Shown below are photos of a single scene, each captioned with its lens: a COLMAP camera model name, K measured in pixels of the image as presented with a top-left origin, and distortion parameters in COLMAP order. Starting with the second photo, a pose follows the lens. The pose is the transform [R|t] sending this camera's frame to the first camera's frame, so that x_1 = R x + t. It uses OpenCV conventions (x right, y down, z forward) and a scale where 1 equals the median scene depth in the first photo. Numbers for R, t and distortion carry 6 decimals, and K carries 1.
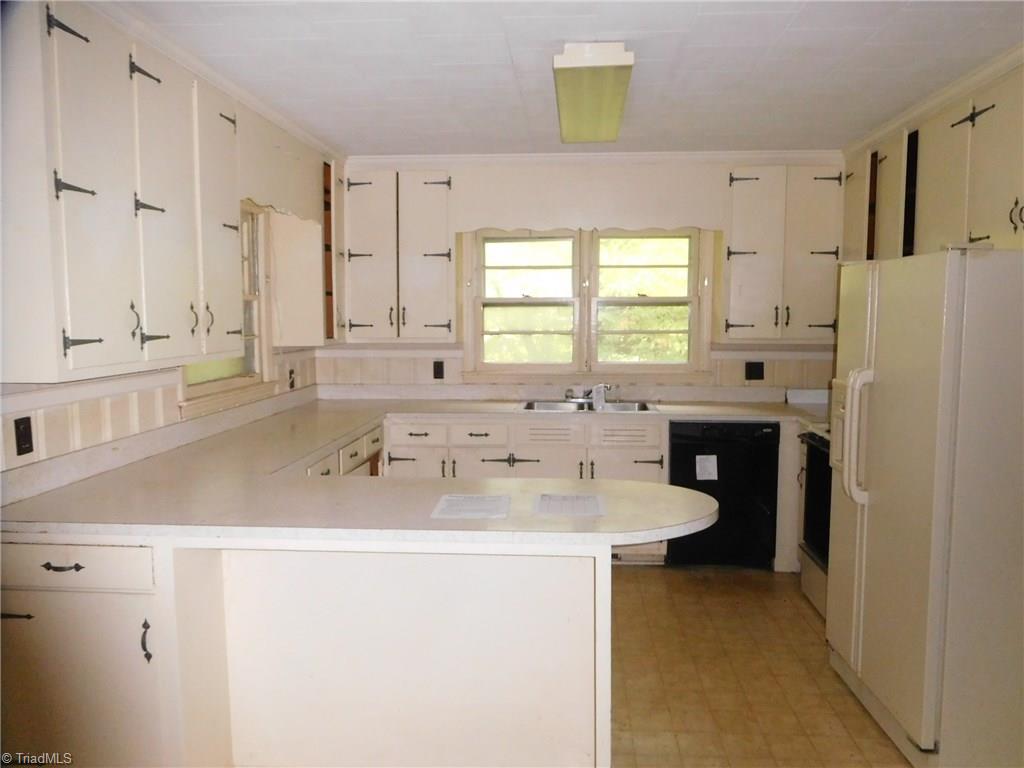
lens RADIAL K [[755.5, 0, 512.0], [0, 755.5, 384.0], [0, 0, 1]] dist [-0.001909, -0.000853]
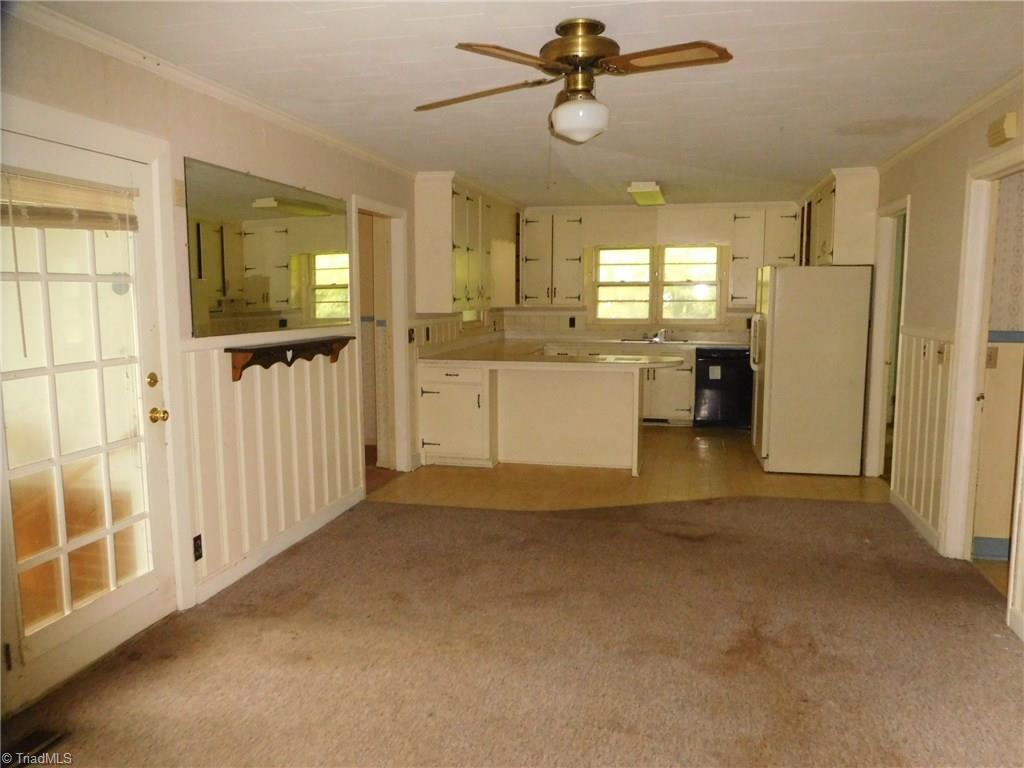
lens RADIAL K [[755.5, 0, 512.0], [0, 755.5, 384.0], [0, 0, 1]] dist [-0.001909, -0.000853]
pose [[0.989258, 0.018366, -0.145024, 0.024796], [-0.013306, 0.999271, 0.035784, 0.068078], [0.145575, -0.033470, 0.988781, -0.829948]]
